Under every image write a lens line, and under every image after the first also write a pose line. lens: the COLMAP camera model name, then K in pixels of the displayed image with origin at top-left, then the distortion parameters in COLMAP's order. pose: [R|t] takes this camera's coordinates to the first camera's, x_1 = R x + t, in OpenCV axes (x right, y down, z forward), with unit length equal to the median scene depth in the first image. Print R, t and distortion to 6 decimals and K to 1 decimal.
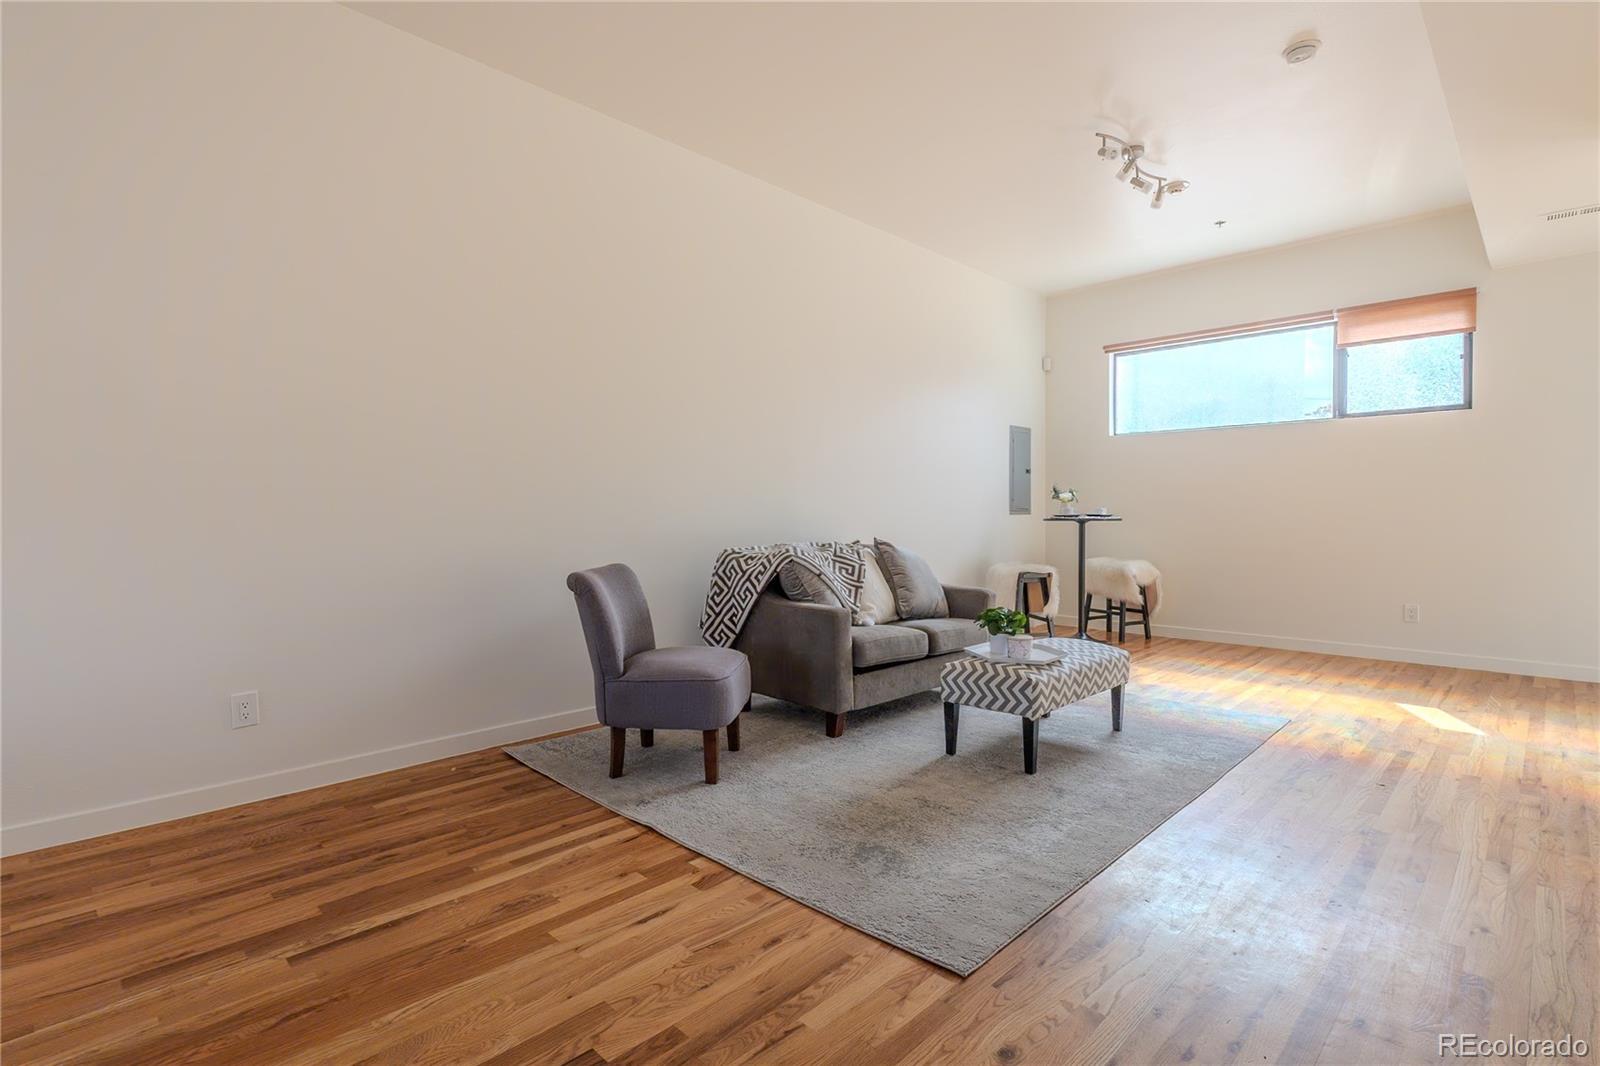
lens RADIAL K [[763.9, 0, 801.1], [0, 763.9, 531.9], [0, 0, 1]] dist [0.002162, -0.000268]
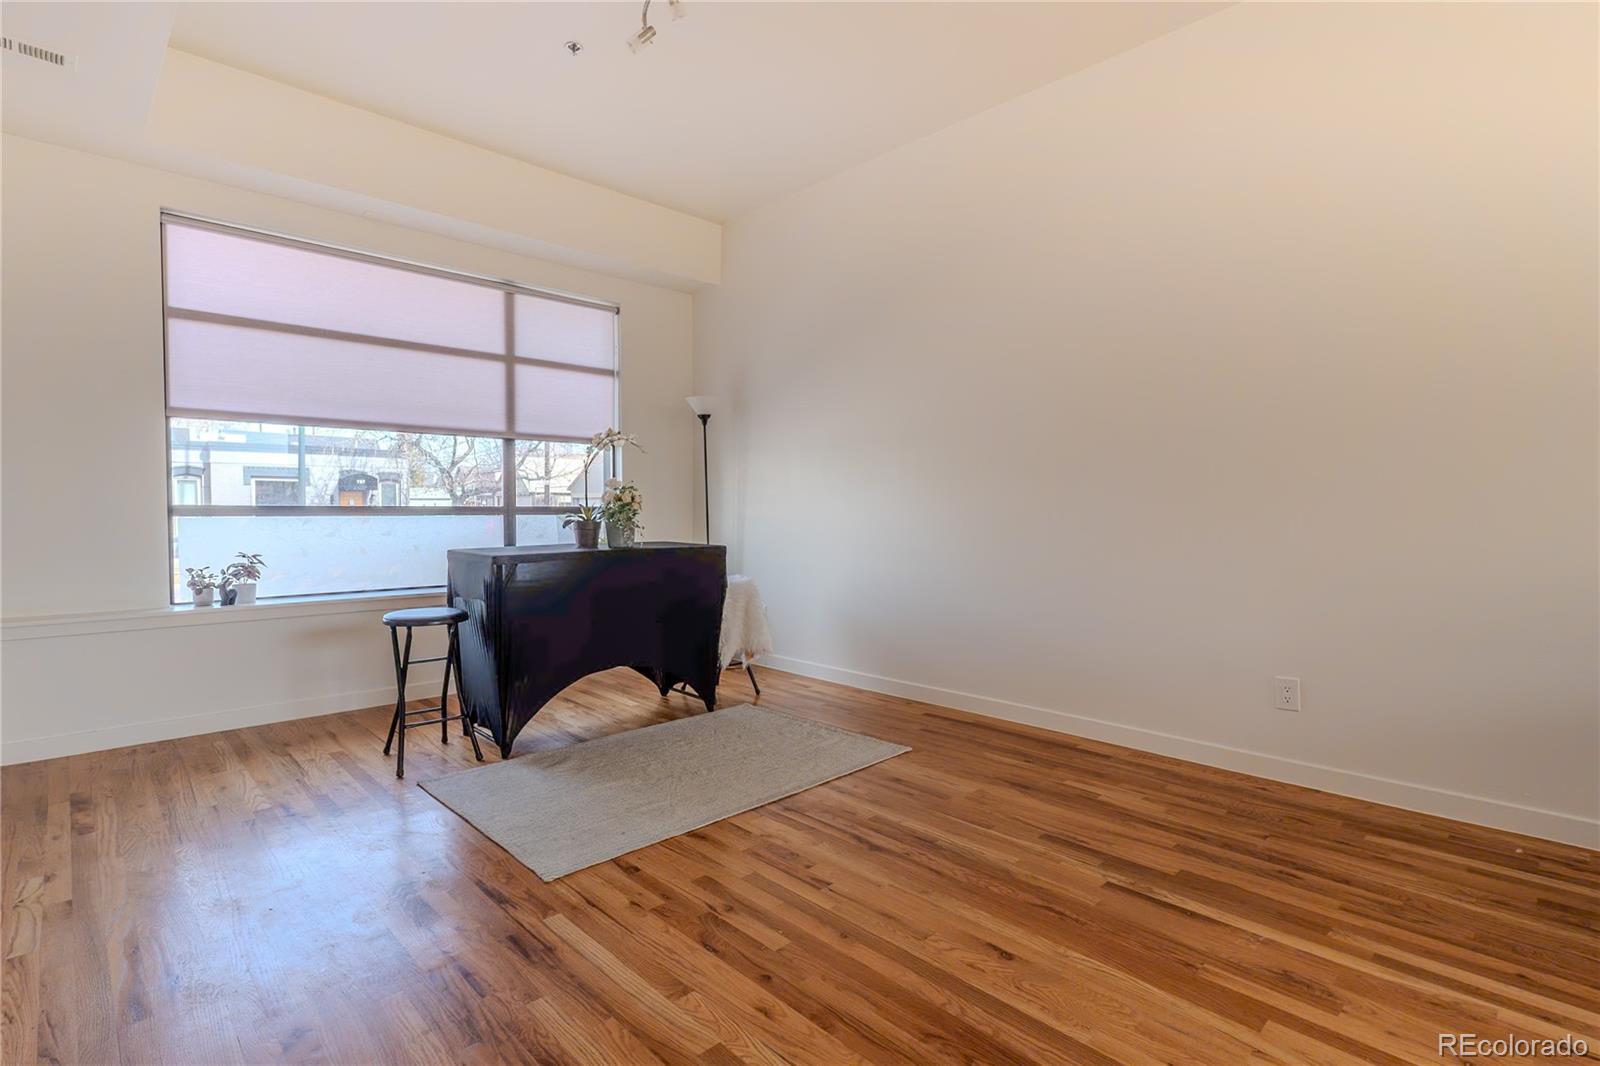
lens RADIAL K [[766.4, 0, 801.3], [0, 766.4, 531.0], [0, 0, 1]] dist [0.001400, 0.000457]
pose [[-0.024219, 0.031142, -0.999222, 0.361329], [-0.022655, 0.999241, 0.031692, -0.009859], [0.999450, 0.023405, -0.023495, 0.378964]]
